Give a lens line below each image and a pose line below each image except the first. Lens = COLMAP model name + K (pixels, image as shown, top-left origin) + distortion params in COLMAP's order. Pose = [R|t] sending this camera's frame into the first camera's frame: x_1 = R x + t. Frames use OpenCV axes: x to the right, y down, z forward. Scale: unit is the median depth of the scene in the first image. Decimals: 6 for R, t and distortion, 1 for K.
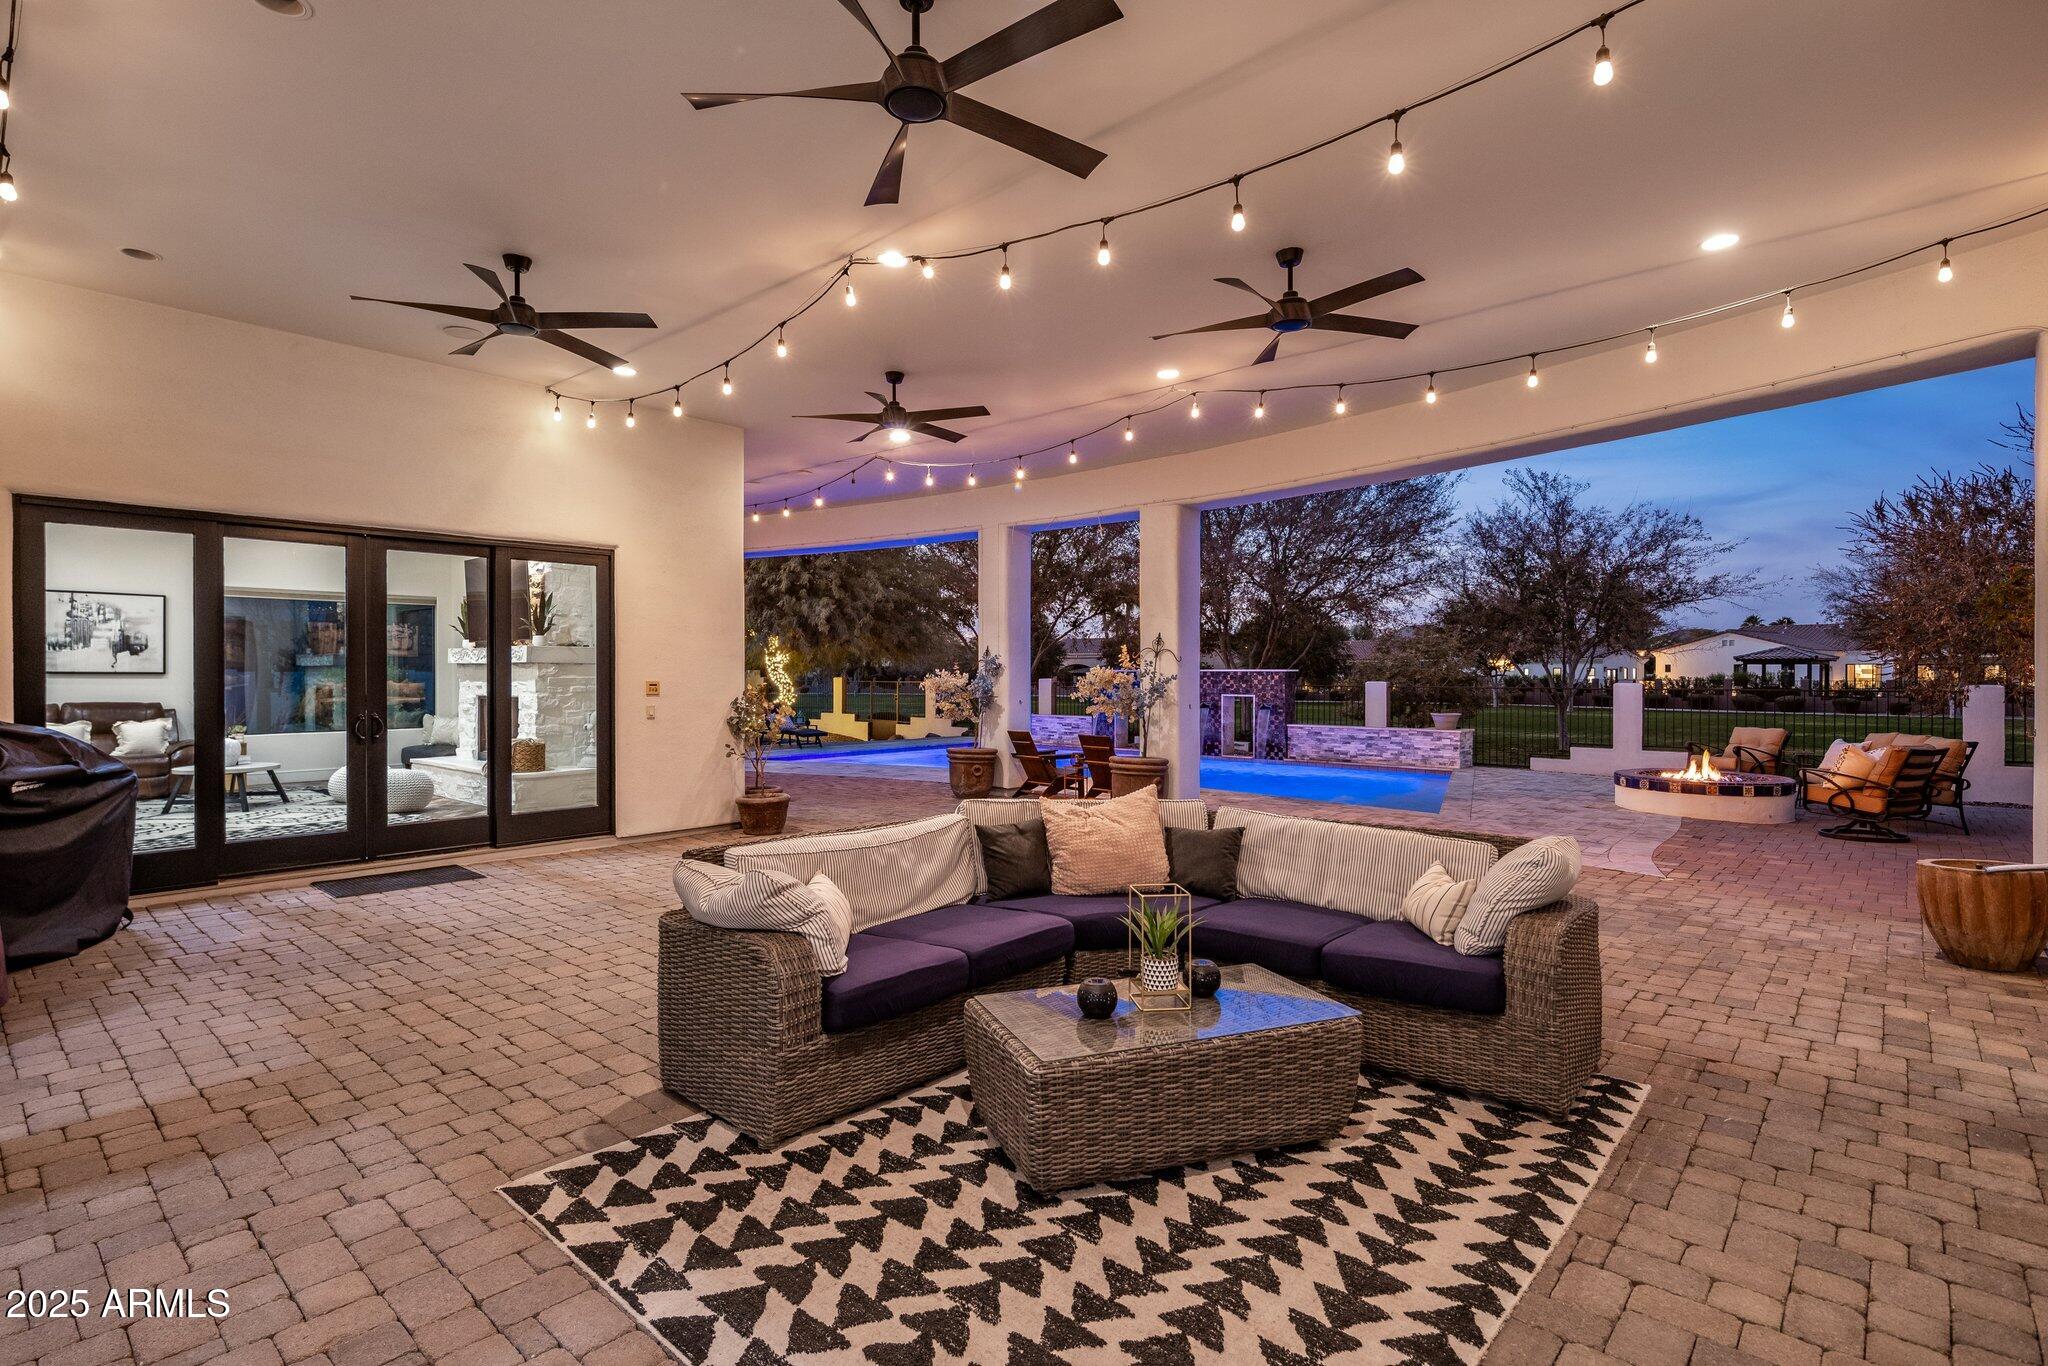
lens RADIAL K [[979.0, 0, 1029.7], [0, 979.0, 676.2], [0, 0, 1]] dist [0.003934, -0.000273]
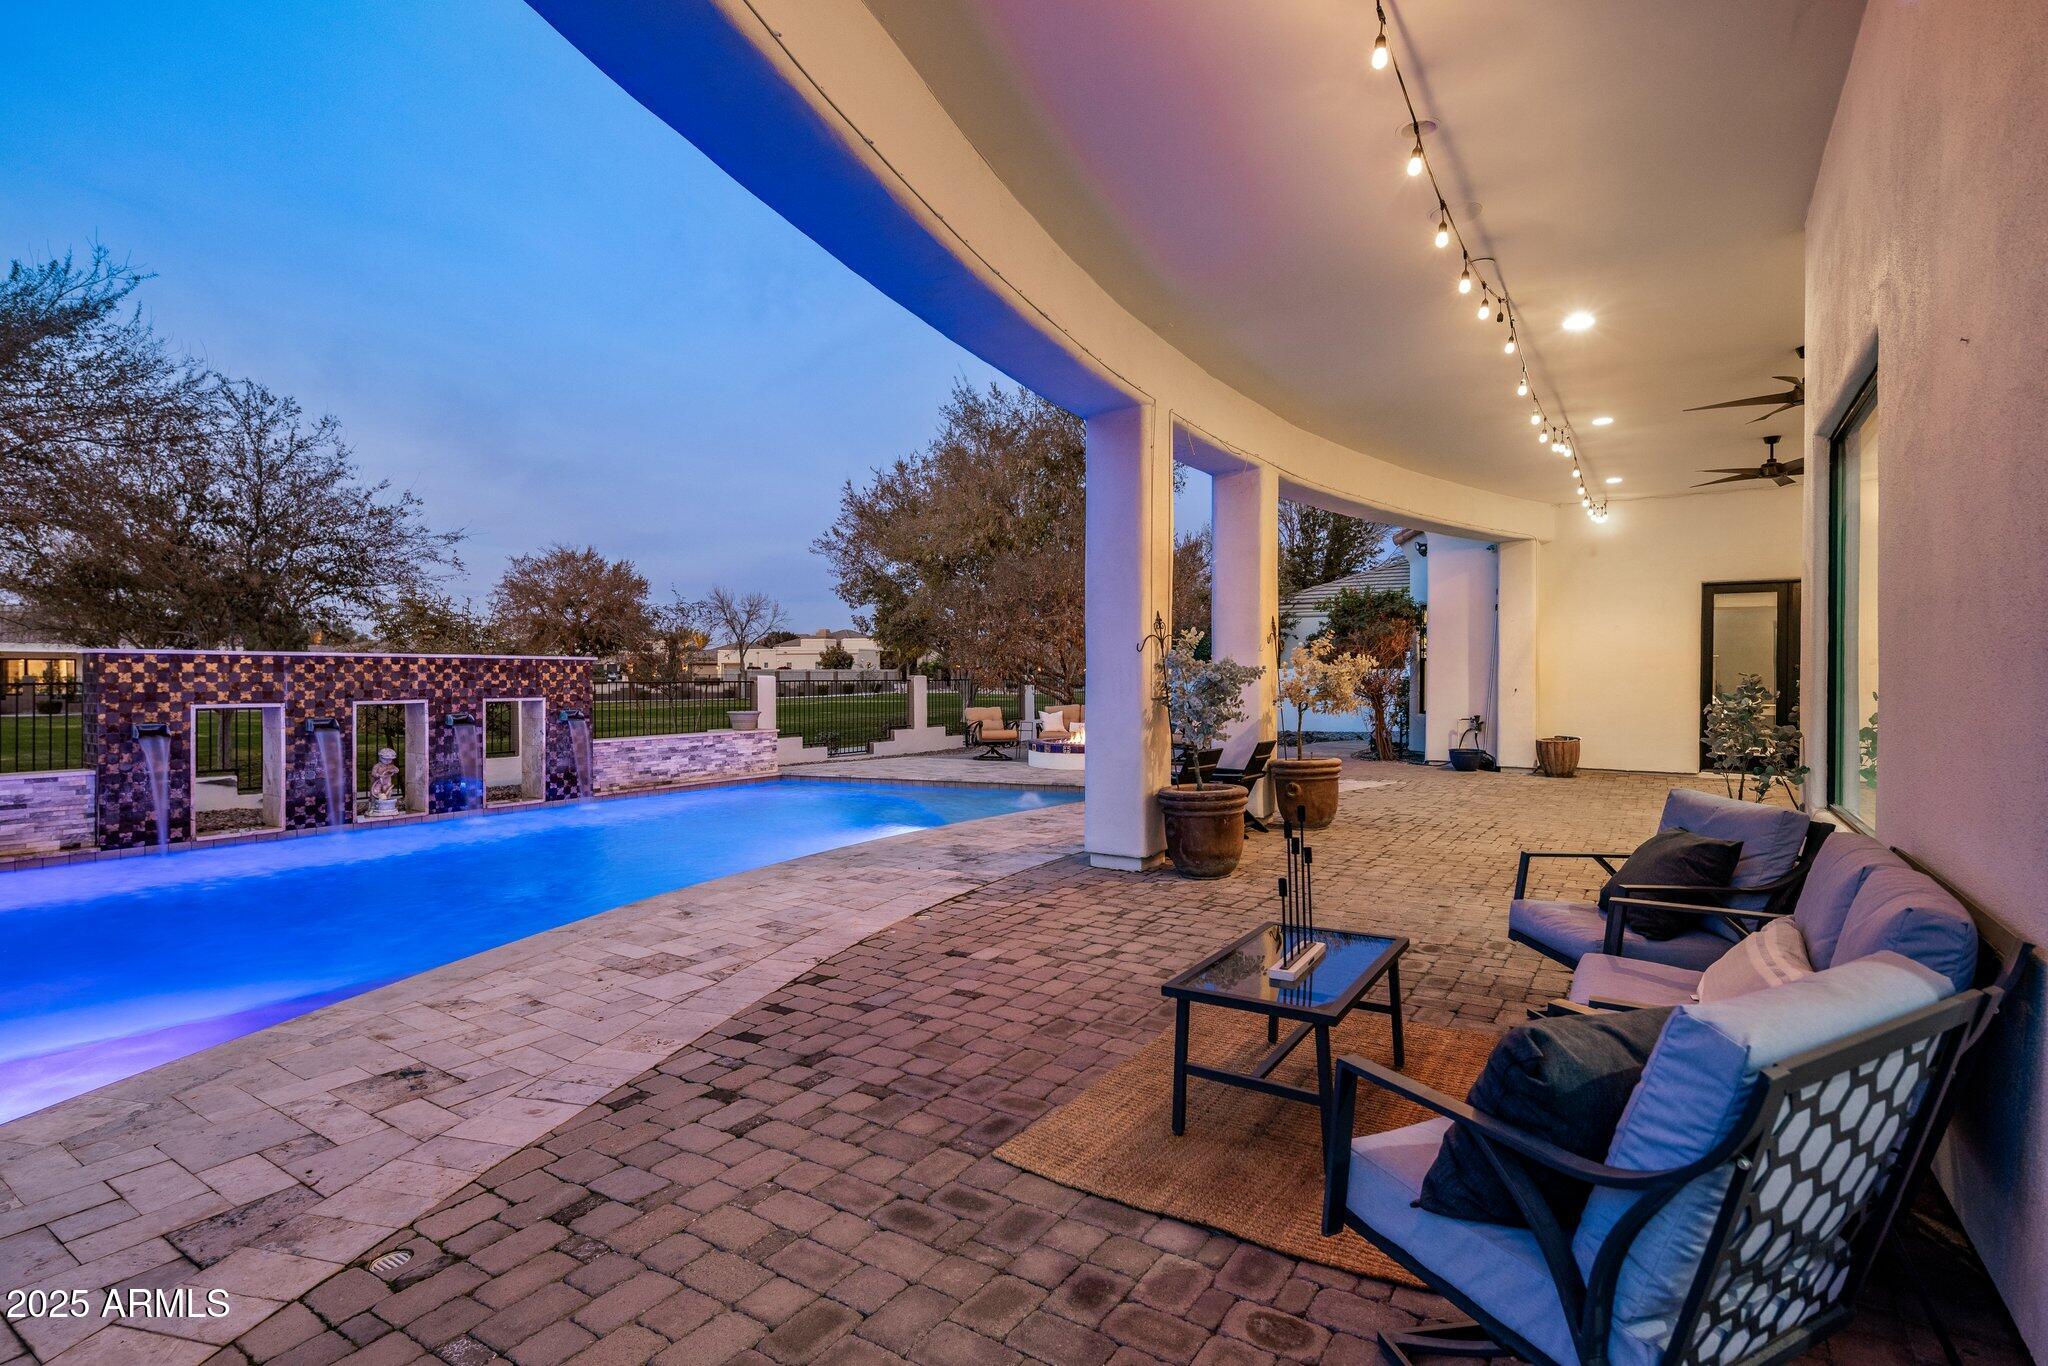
lens RADIAL K [[979.0, 0, 1027.9], [0, 979.0, 681.8], [0, 0, 1]] dist [0.003934, -0.000273]
pose [[-0.158528, -0.005110, 0.987341, -0.436668], [0.005539, 0.999966, 0.006065, 0.007240], [-0.987339, 0.006431, -0.158494, 0.822964]]
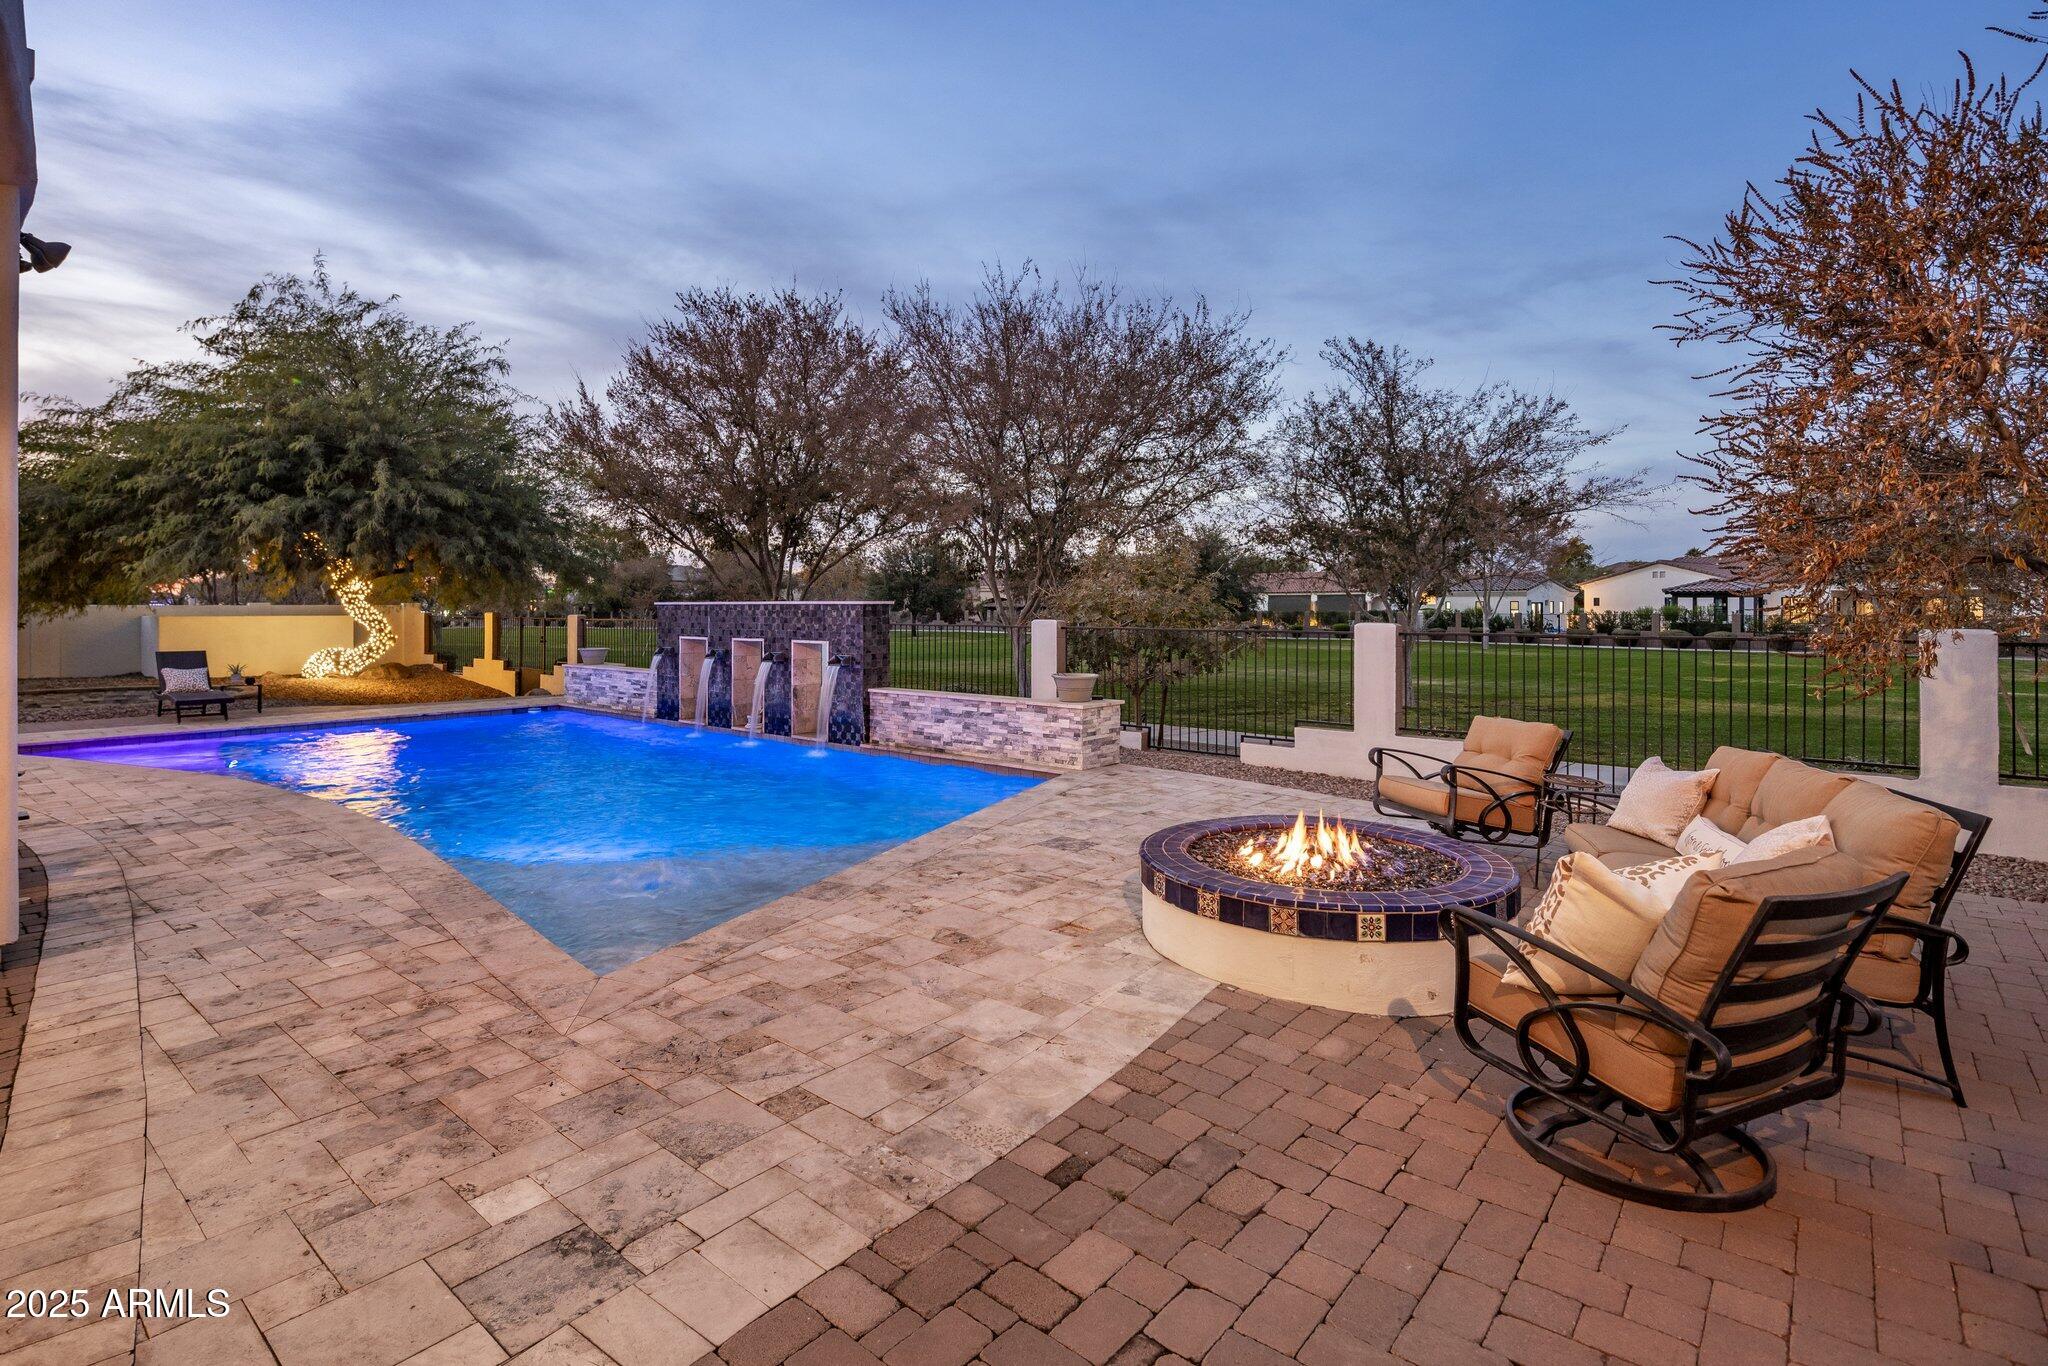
lens RADIAL K [[979.0, 0, 1028.1], [0, 979.0, 603.7], [0, 0, 1]] dist [0.003934, -0.000273]
pose [[0.999435, -0.000210, 0.033604, 0.348034], [0.000443, 0.999976, -0.006929, -0.000817], [-0.033602, 0.006940, 0.999411, 0.374696]]
